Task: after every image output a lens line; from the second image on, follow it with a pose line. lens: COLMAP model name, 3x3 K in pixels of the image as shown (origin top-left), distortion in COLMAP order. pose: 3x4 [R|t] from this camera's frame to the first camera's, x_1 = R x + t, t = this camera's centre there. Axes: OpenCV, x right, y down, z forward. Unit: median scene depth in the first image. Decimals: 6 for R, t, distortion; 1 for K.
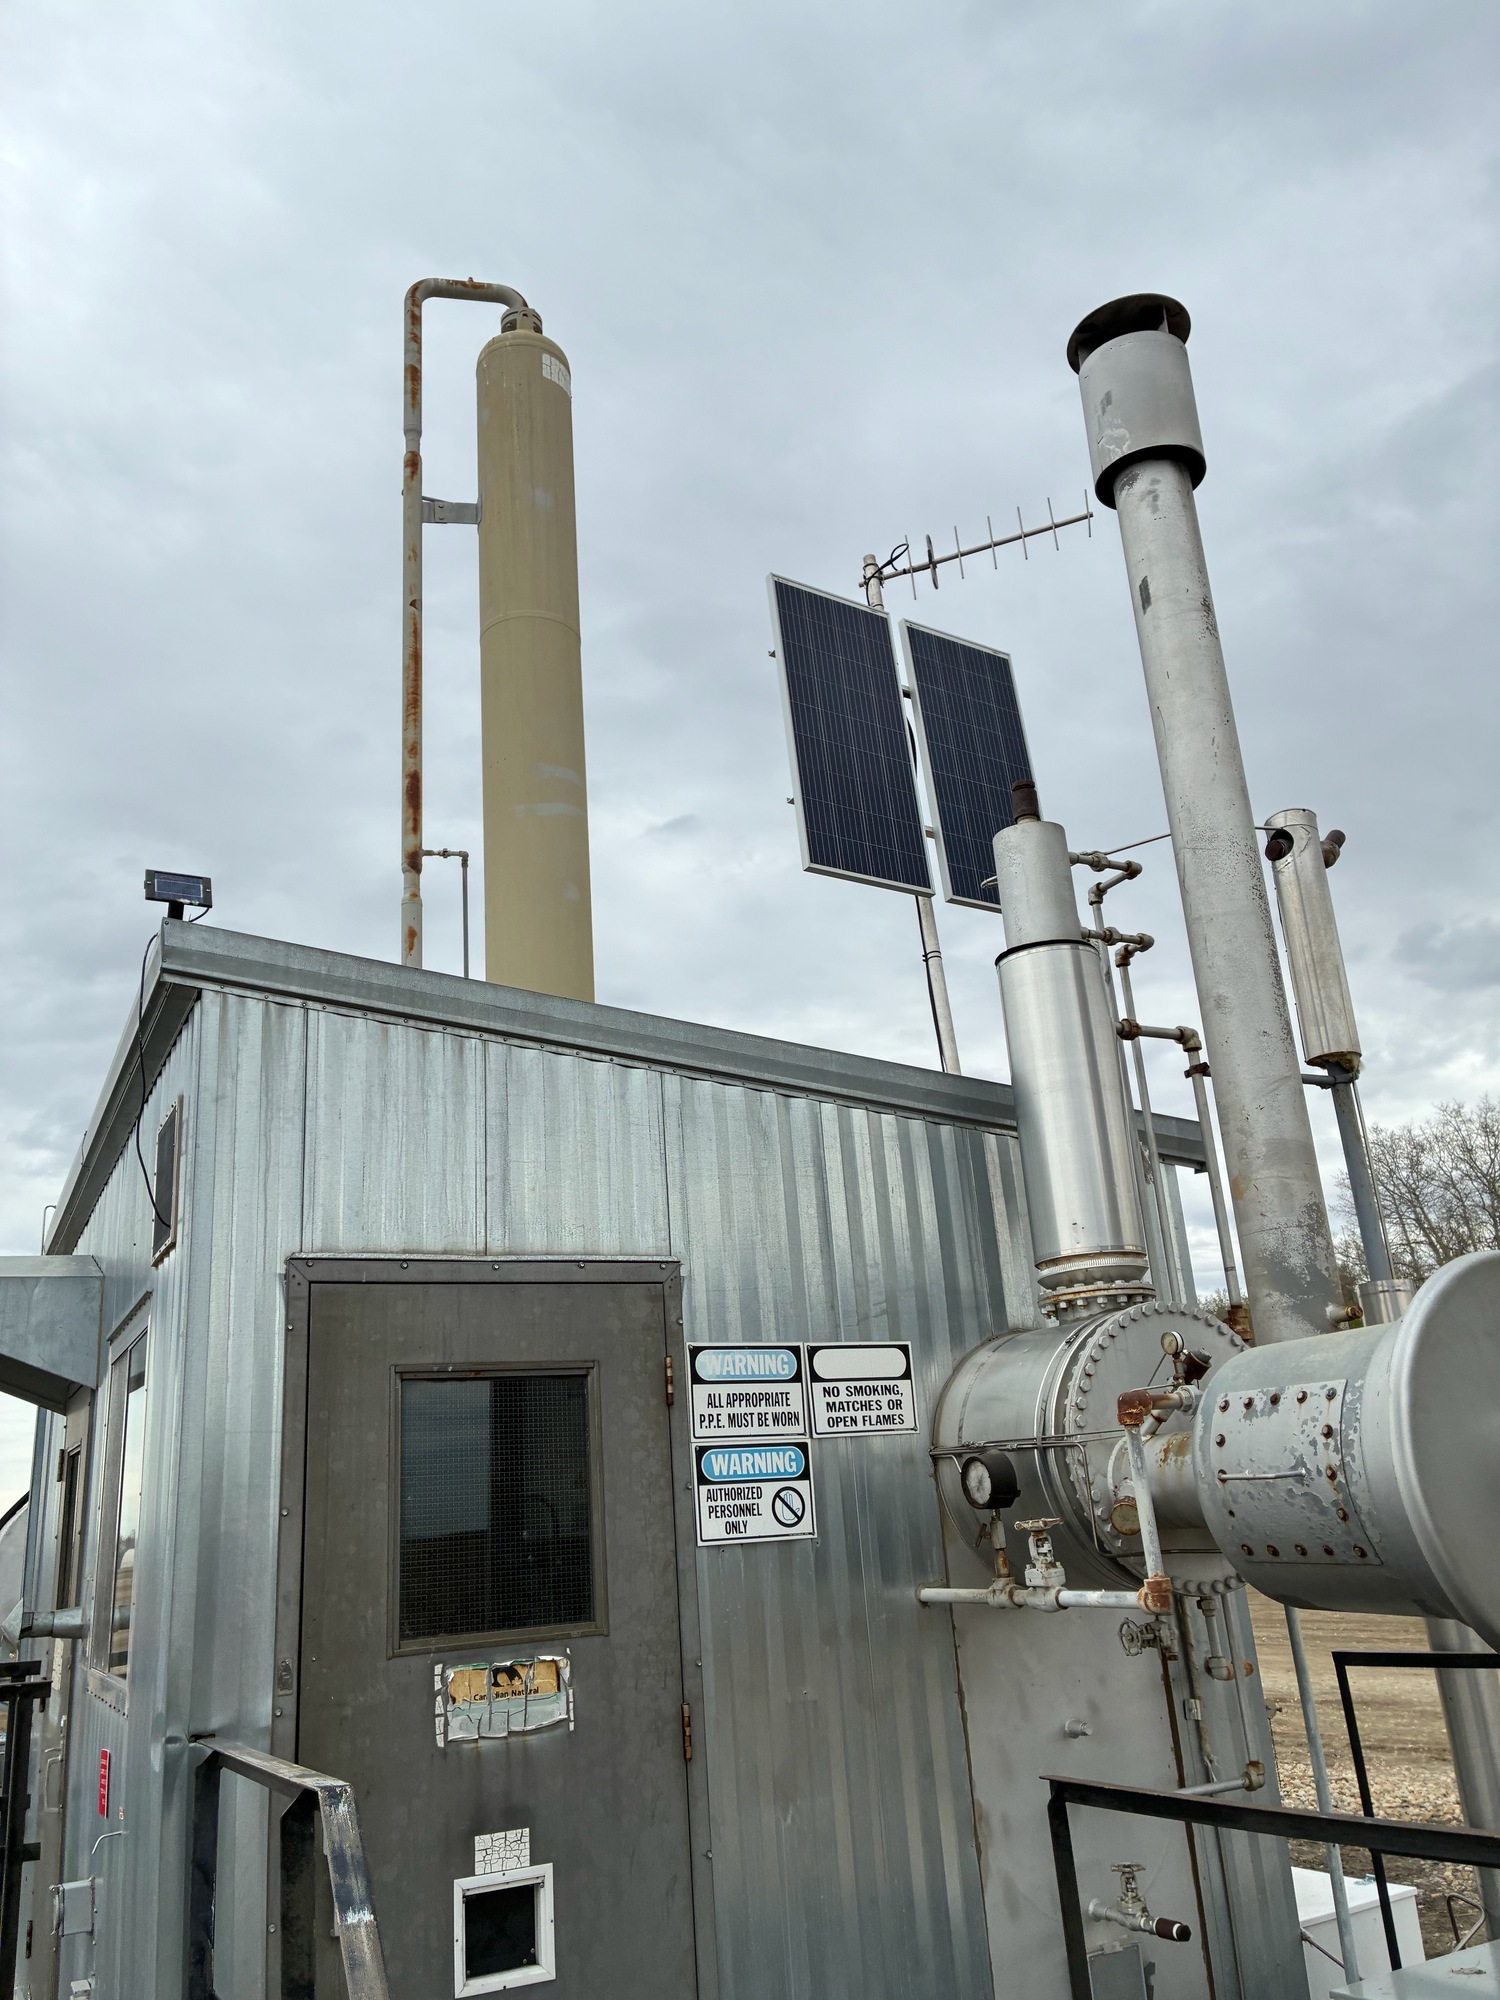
lens RADIAL K [[1536.9, 0, 773.4], [0, 1536.9, 1000.3], [0, 0, 1]] dist [0.079526, -0.010555]
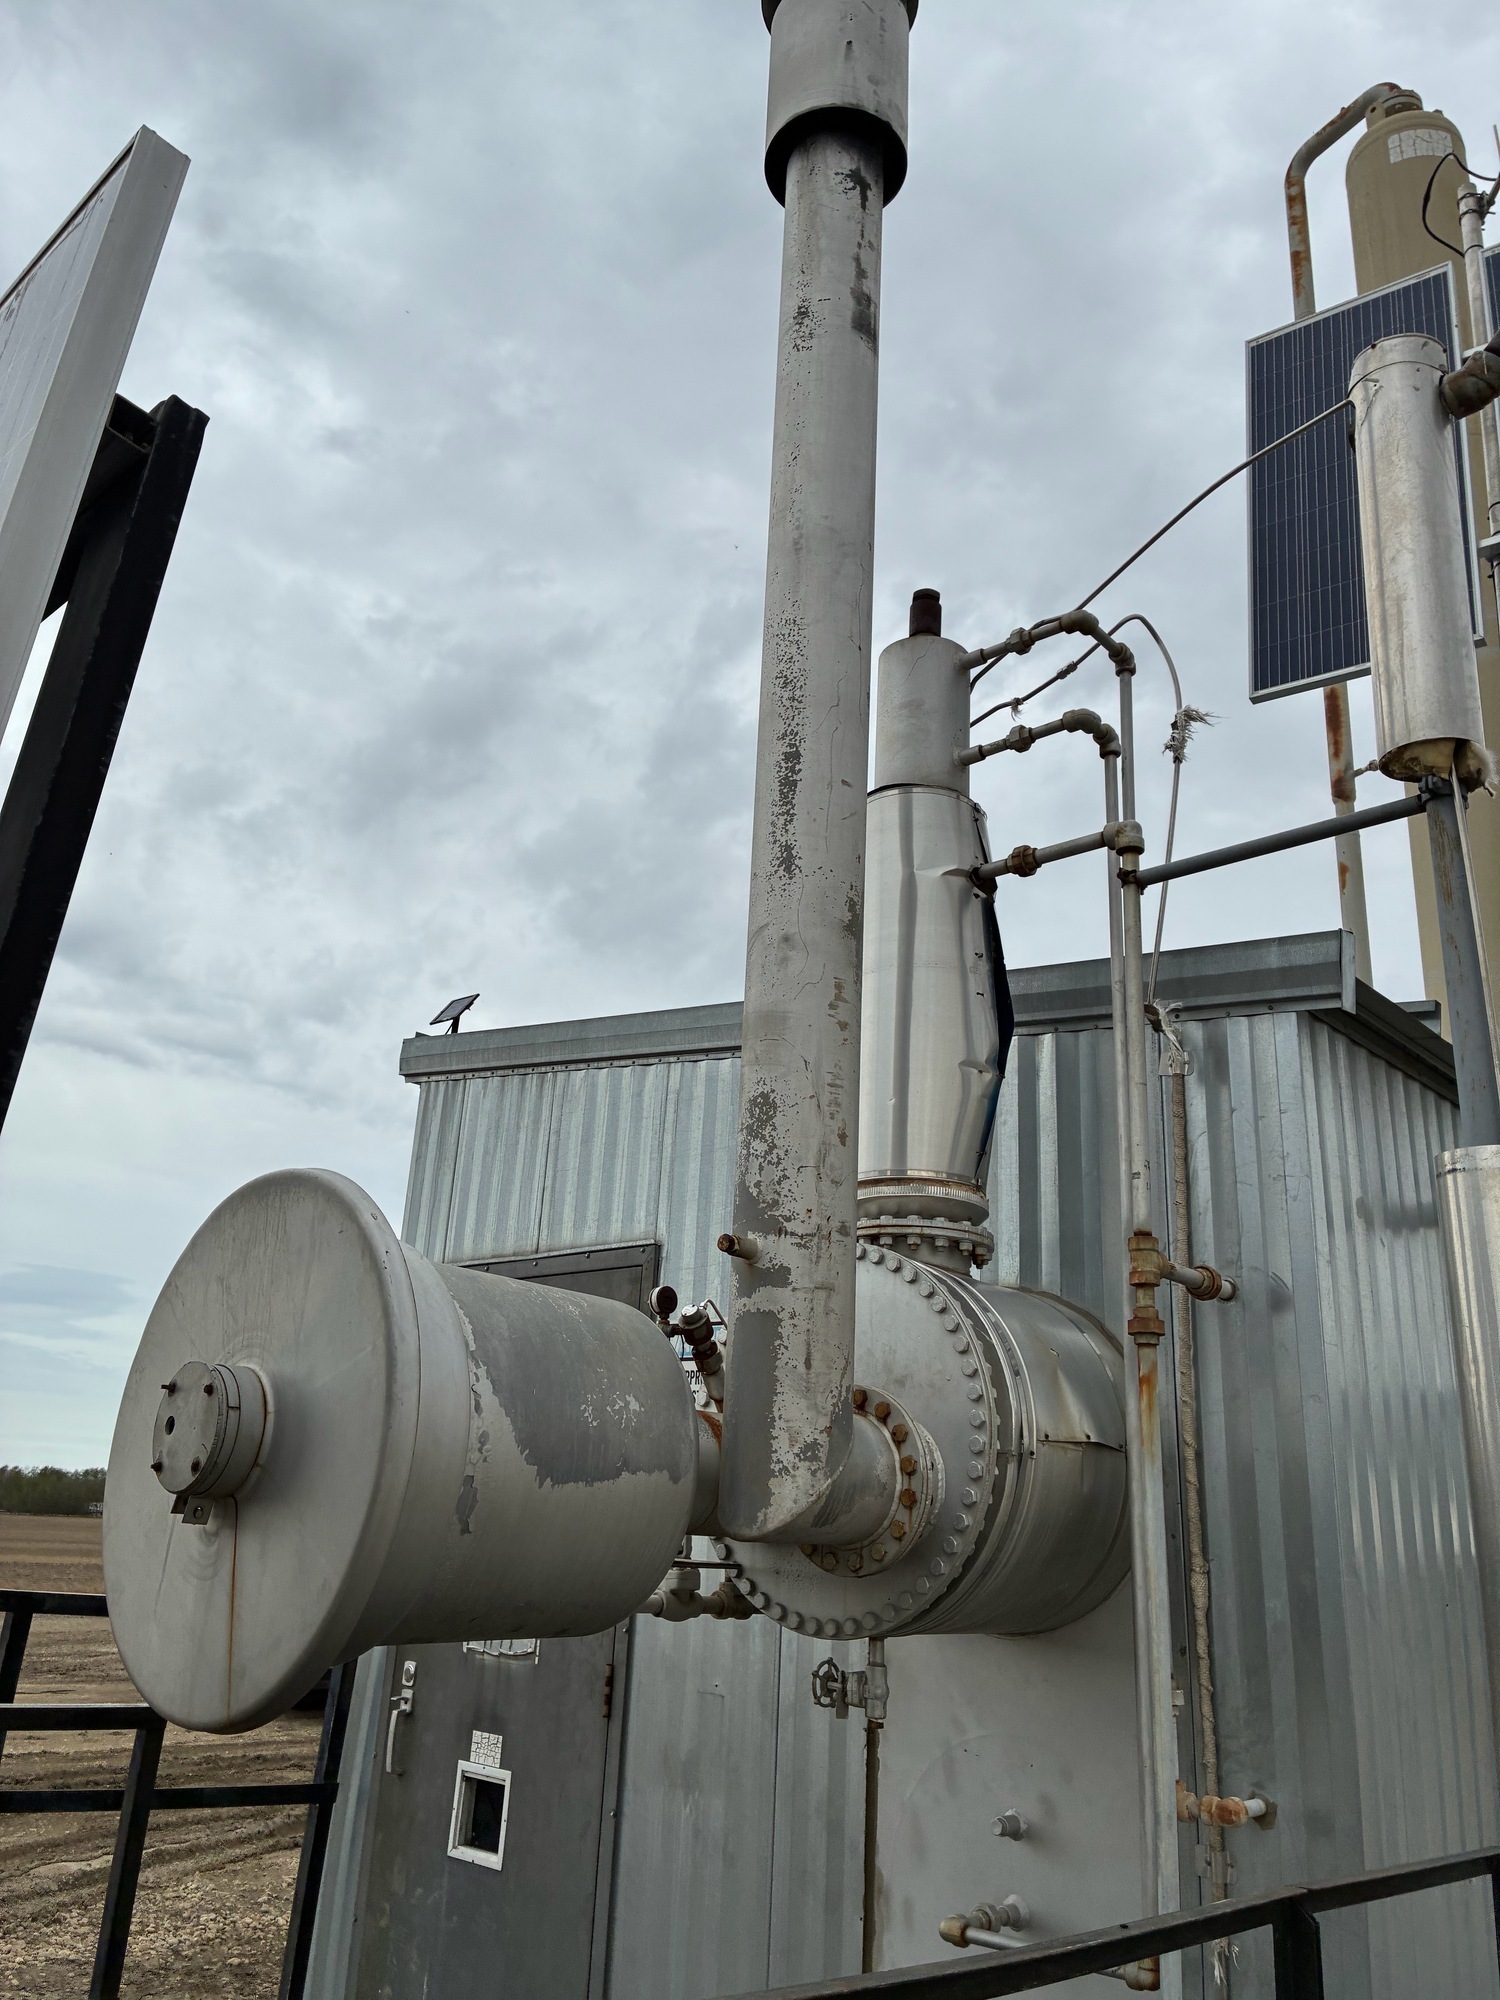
lens RADIAL K [[1530.8, 0, 745.1], [0, 1530.8, 1008.5], [0, 0, 1]] dist [0.093149, -0.032701]
pose [[0.331700, -0.219234, -0.917557, 0.966910], [0.221624, 0.963511, -0.150097, 0.191134], [0.916983, -0.153565, 0.368184, 0.722047]]
